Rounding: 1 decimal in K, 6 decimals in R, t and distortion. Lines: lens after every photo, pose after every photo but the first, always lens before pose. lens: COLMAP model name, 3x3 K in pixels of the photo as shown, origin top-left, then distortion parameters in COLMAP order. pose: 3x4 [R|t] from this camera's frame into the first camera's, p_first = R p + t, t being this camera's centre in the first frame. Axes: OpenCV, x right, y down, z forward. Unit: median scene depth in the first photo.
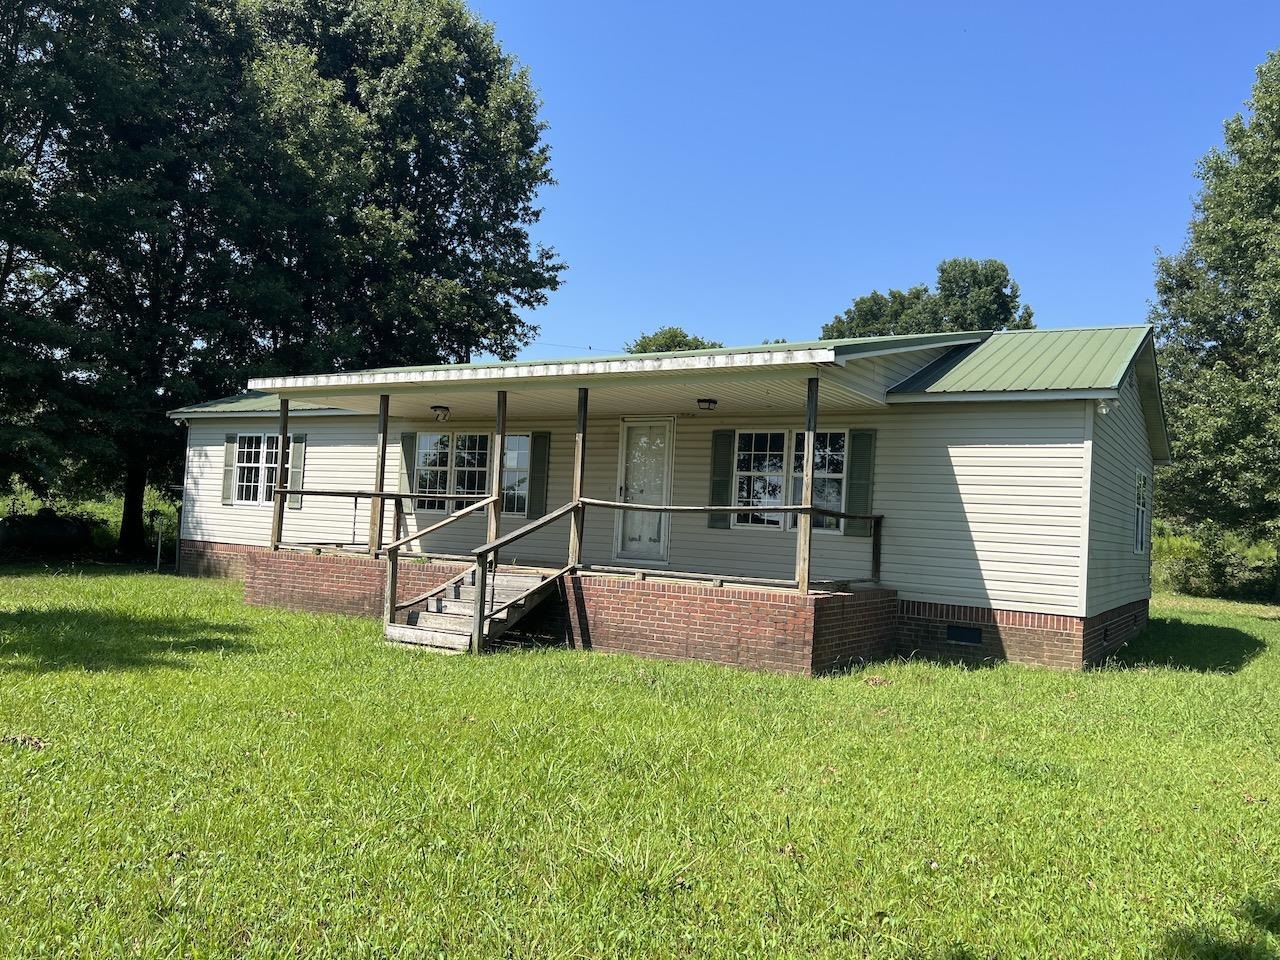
lens RADIAL K [[955.8, 0, 640.0], [0, 955.8, 480.0], [0, 0, 1]] dist [-0.003936, -0.006945]
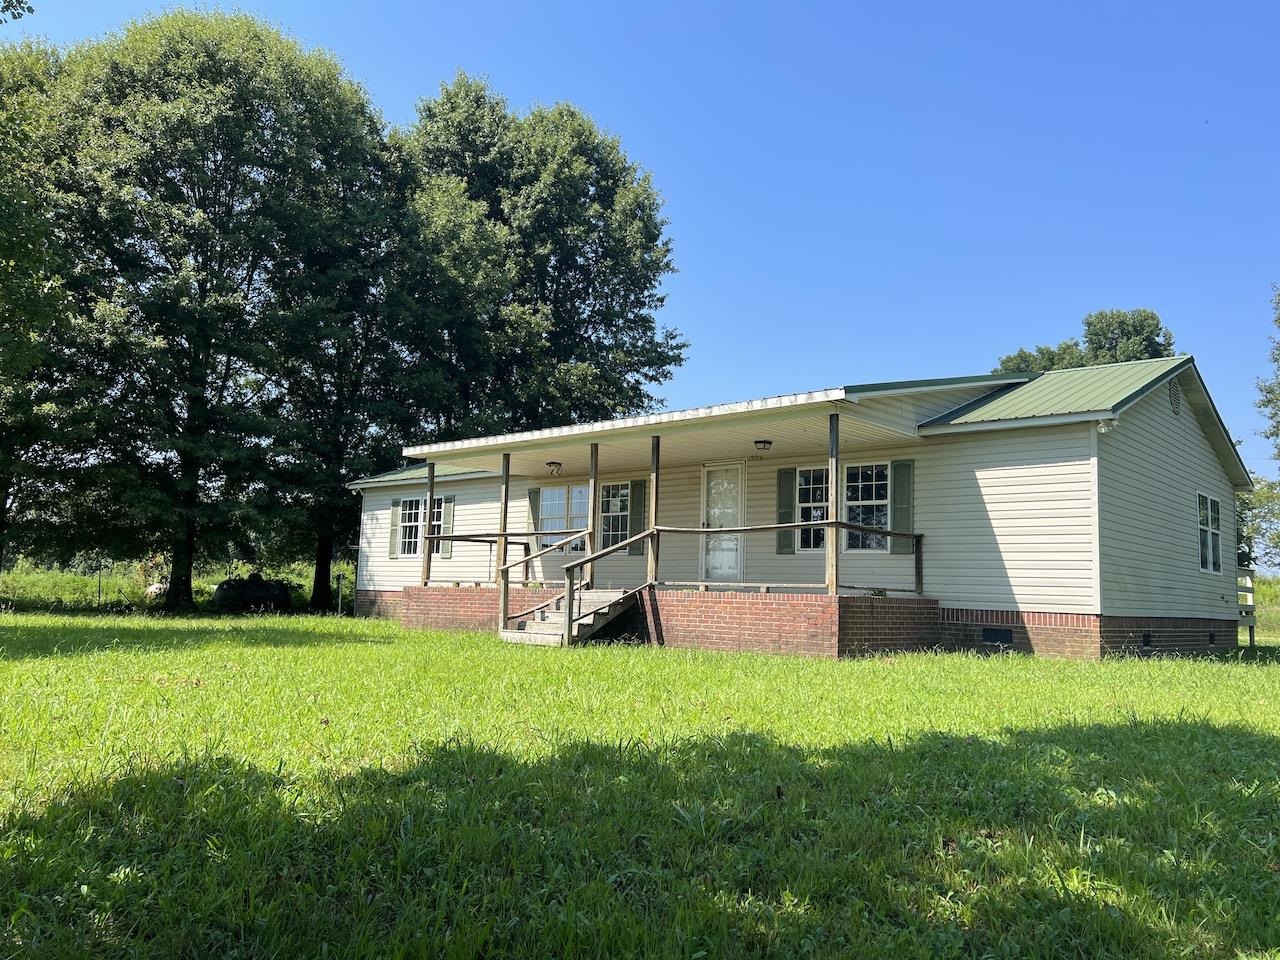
lens RADIAL K [[961.1, 0, 640.0], [0, 961.1, 480.0], [0, 0, 1]] dist [0.009707, -0.001422]
pose [[0.982903, -0.044769, -0.178600, 0.073860], [0.029276, 0.995649, -0.088462, 0.036175], [0.181784, 0.081721, 0.979937, -0.106088]]
